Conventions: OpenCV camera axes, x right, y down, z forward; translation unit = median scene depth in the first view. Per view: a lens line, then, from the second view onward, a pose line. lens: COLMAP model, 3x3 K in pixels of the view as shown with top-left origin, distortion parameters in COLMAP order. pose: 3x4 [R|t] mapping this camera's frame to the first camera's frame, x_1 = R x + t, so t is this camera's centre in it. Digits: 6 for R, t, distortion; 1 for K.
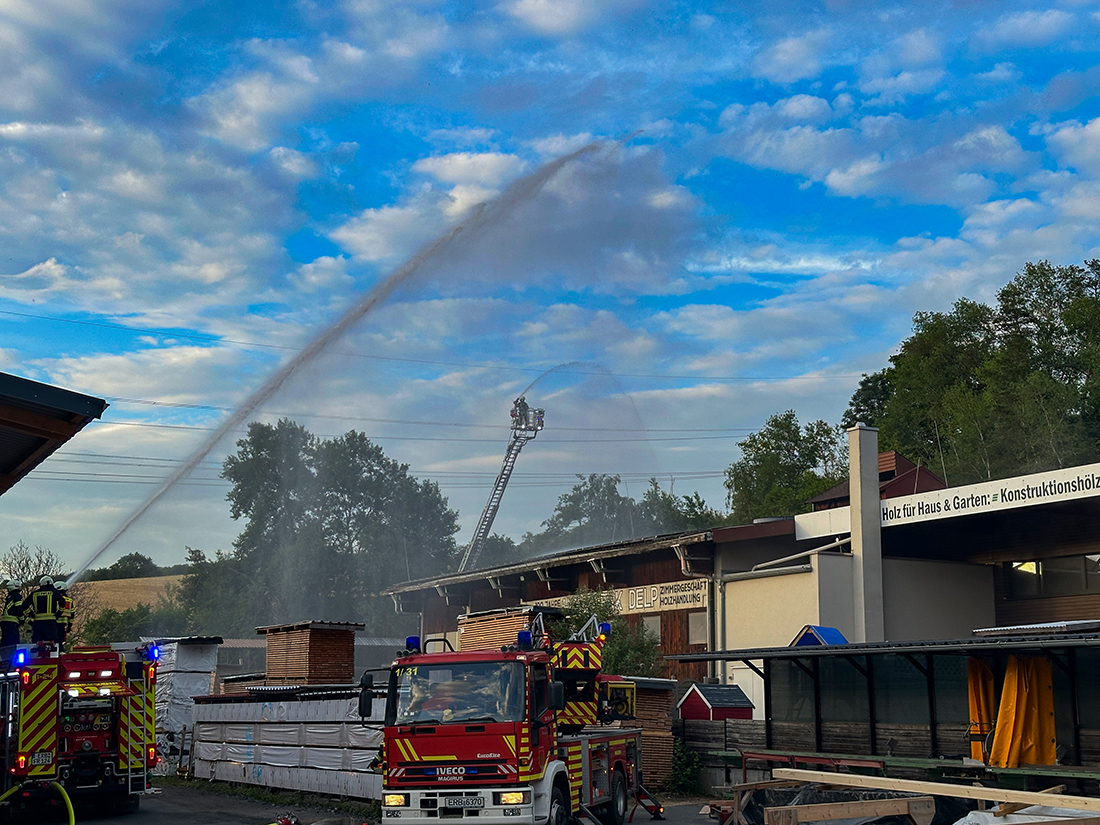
lens RADIAL K [[1562.4, 0, 550.0], [0, 1562.4, 412.5], [0, 0, 1]] dist [0.142760, -0.141609]
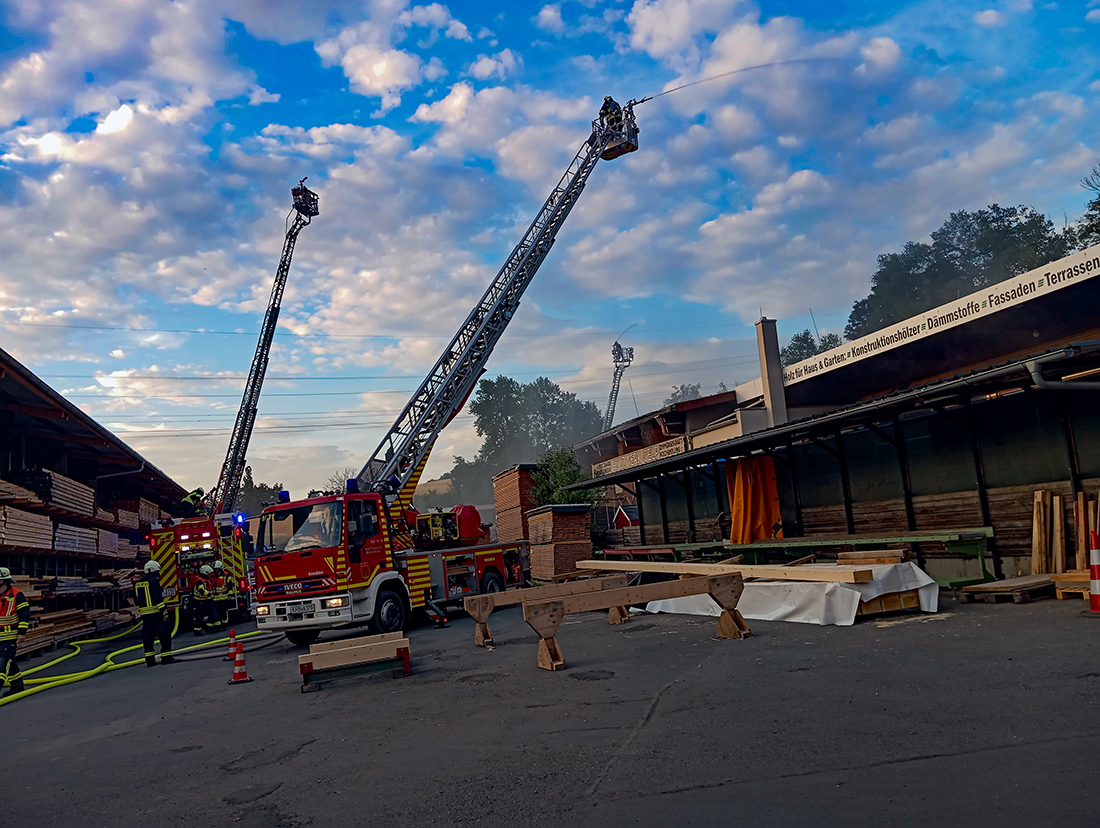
lens RADIAL K [[894.2, 0, 550.0], [0, 894.2, 414.0], [0, 0, 1]] dist [0.100872, -0.224895]
pose [[0.975944, -0.114728, -0.185396, 0.169091], [0.123995, 0.991510, 0.039151, 0.043061], [0.179330, -0.061197, 0.981884, 0.160104]]
